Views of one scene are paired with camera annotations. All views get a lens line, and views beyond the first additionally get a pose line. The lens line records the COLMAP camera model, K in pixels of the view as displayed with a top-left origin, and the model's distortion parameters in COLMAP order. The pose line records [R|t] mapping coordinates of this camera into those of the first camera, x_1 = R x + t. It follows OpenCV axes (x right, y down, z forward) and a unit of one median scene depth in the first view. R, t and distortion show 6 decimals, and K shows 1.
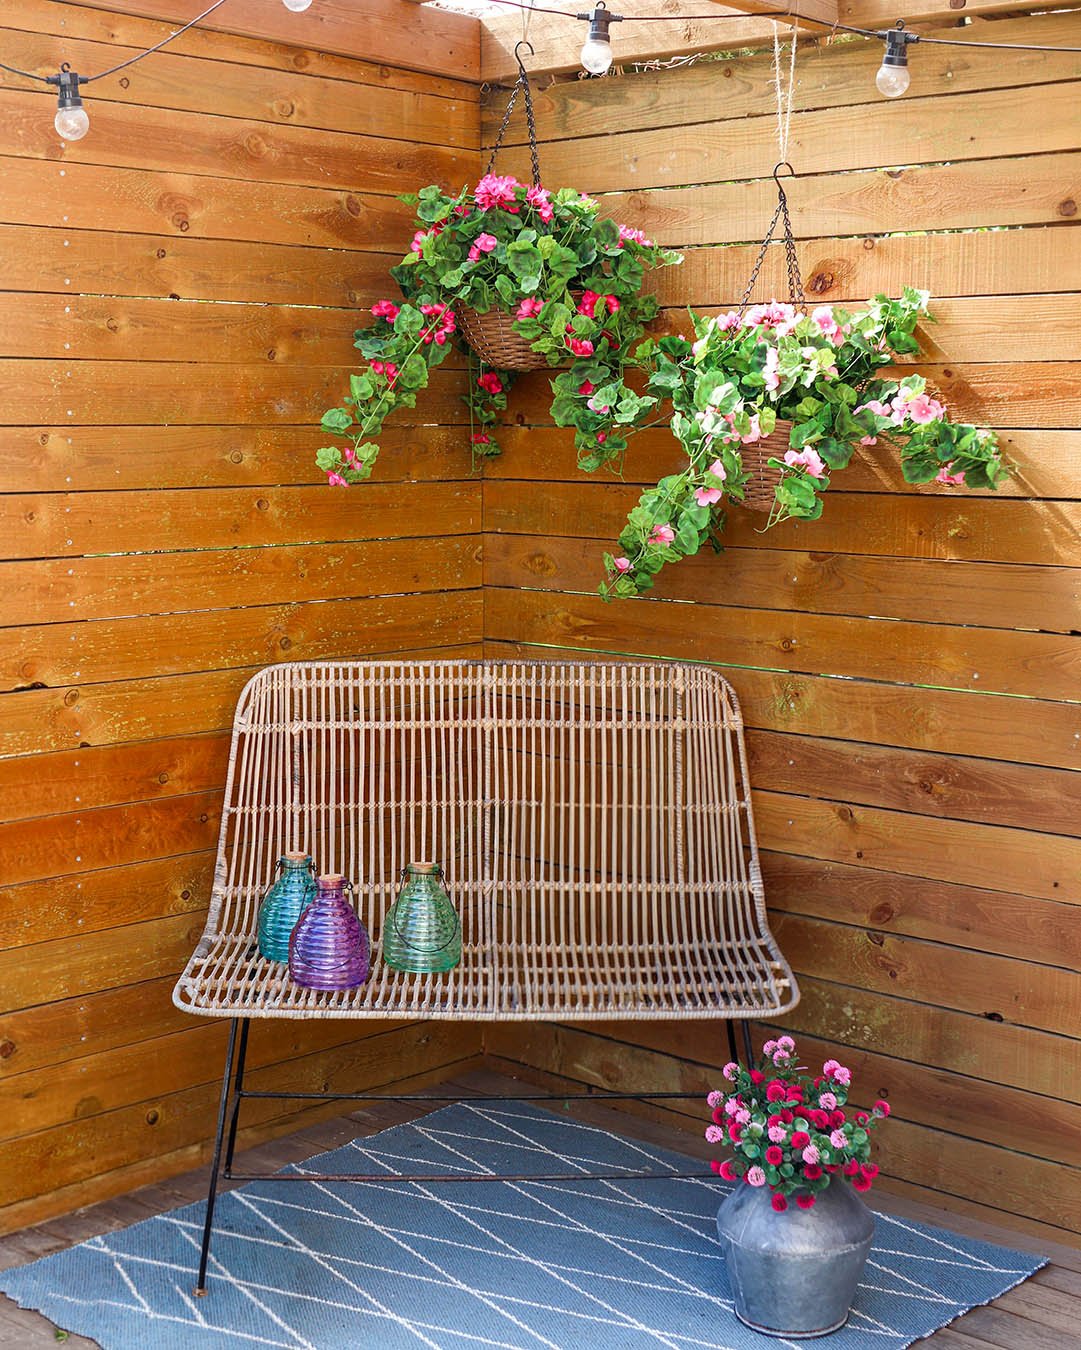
lens RADIAL K [[2510.5, 0, 540.5], [0, 2510.5, 675.0], [0, 0, 1]] dist [-0.197050, 0.122749]
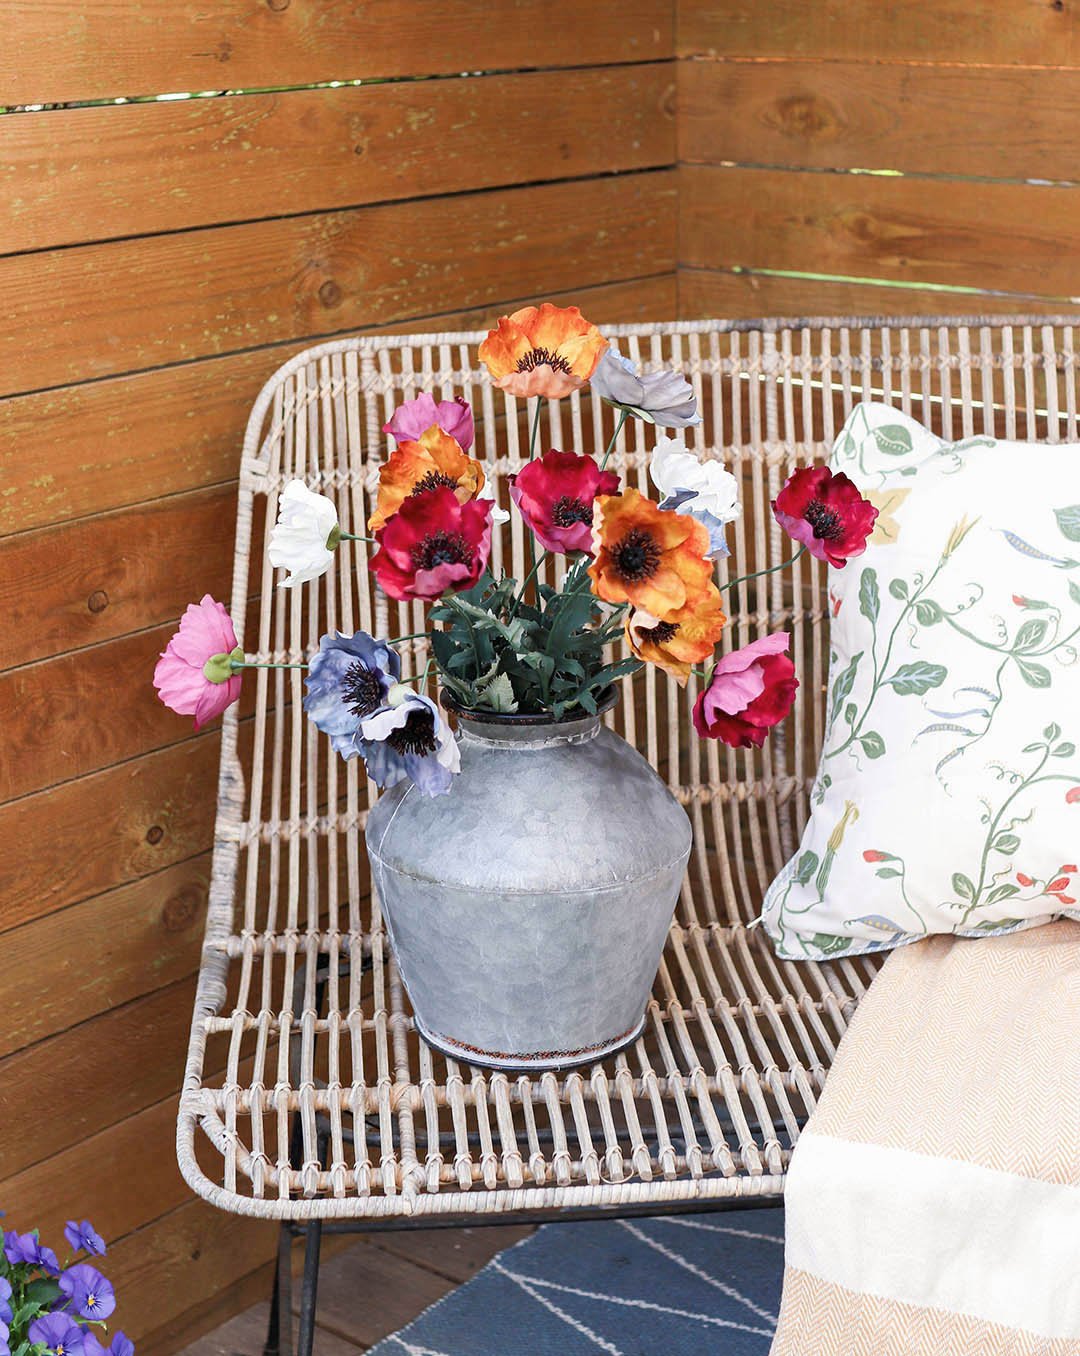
lens RADIAL K [[2521.7, 0, 540.0], [0, 2521.7, 678.0], [0, 0, 1]] dist [-0.197050, 0.122749]
pose [[0.996779, -0.042424, 0.068063, -0.100143], [0.030722, 0.985885, 0.164580, -0.018358], [-0.074084, -0.161959, 0.984013, 0.528001]]
